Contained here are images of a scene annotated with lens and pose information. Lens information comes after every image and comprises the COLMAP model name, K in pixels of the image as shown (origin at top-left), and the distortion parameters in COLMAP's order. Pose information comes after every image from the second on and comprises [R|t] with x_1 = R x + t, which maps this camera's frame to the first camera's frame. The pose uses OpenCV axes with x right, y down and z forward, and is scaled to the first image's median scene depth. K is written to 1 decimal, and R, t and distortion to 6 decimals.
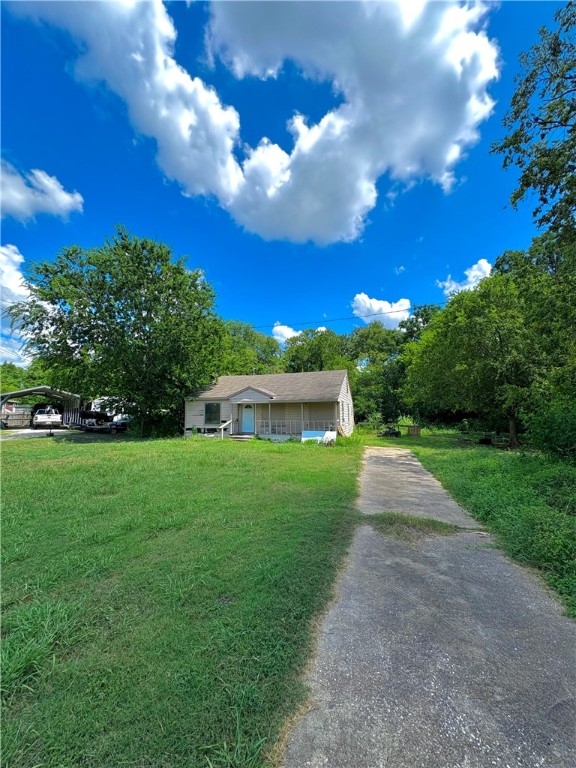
lens RADIAL K [[307.6, 0, 288.0], [0, 307.6, 384.0], [0, 0, 1]] dist [0.000693, -0.000044]
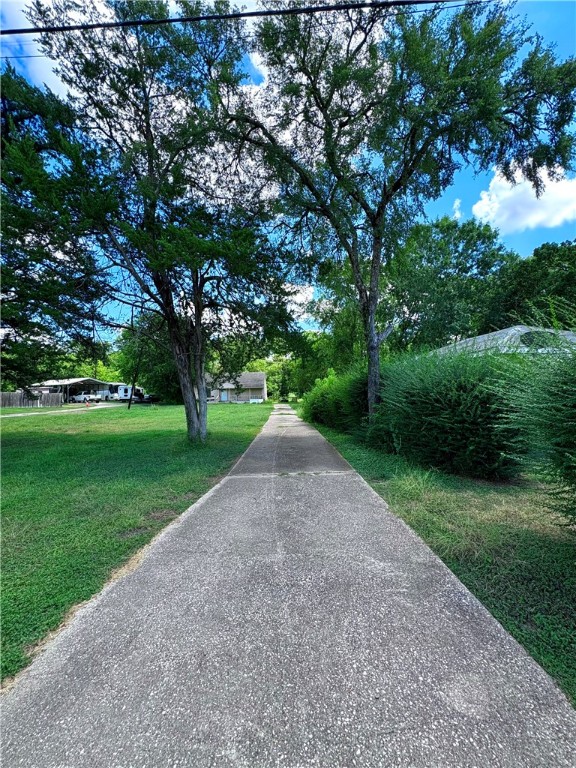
lens RADIAL K [[307.6, 0, 288.0], [0, 307.6, 384.0], [0, 0, 1]] dist [0.000693, -0.000044]
pose [[0.952113, -0.005735, 0.305692, -0.356257], [-0.016926, 0.997302, 0.071429, -0.133265], [-0.305277, -0.073183, 0.949447, -1.248562]]
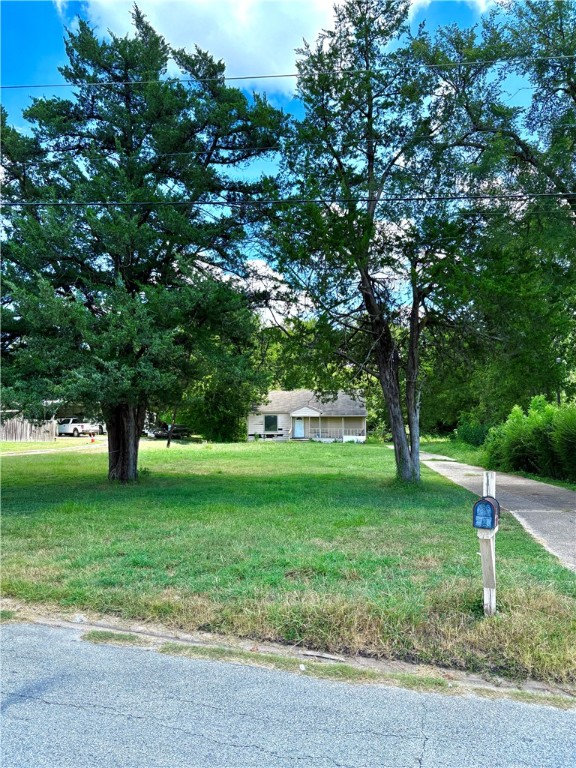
lens RADIAL K [[583.5, 0, 288.0], [0, 583.5, 384.0], [0, 0, 1]] dist [0.049742, -0.001188]
pose [[0.981546, 0.013924, 0.190721, -0.639948], [-0.020700, 0.999222, 0.033584, -0.157365], [-0.190105, -0.036912, 0.981070, -1.453724]]
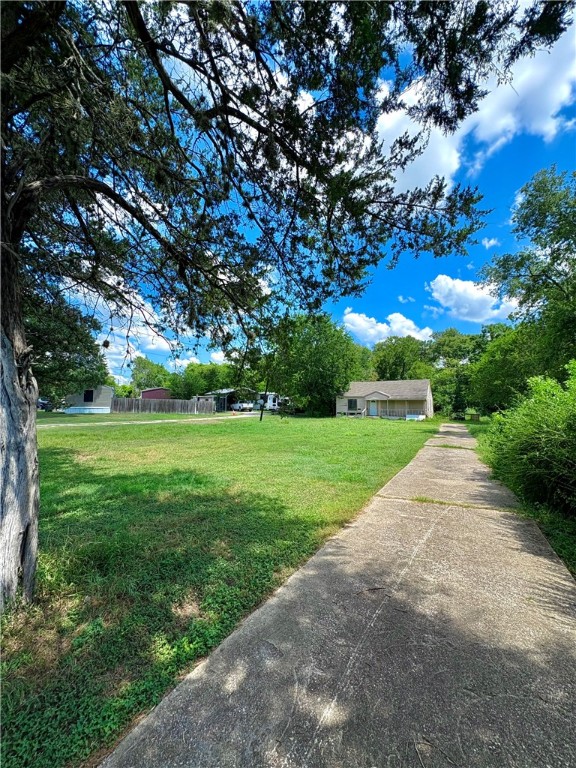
lens RADIAL K [[307.6, 0, 288.0], [0, 307.6, 384.0], [0, 0, 1]] dist [0.000693, -0.000044]
pose [[0.976477, -0.000493, -0.215620, -0.218509], [0.008451, 0.999317, 0.035985, -0.098088], [0.215455, -0.036961, 0.975814, -0.871651]]
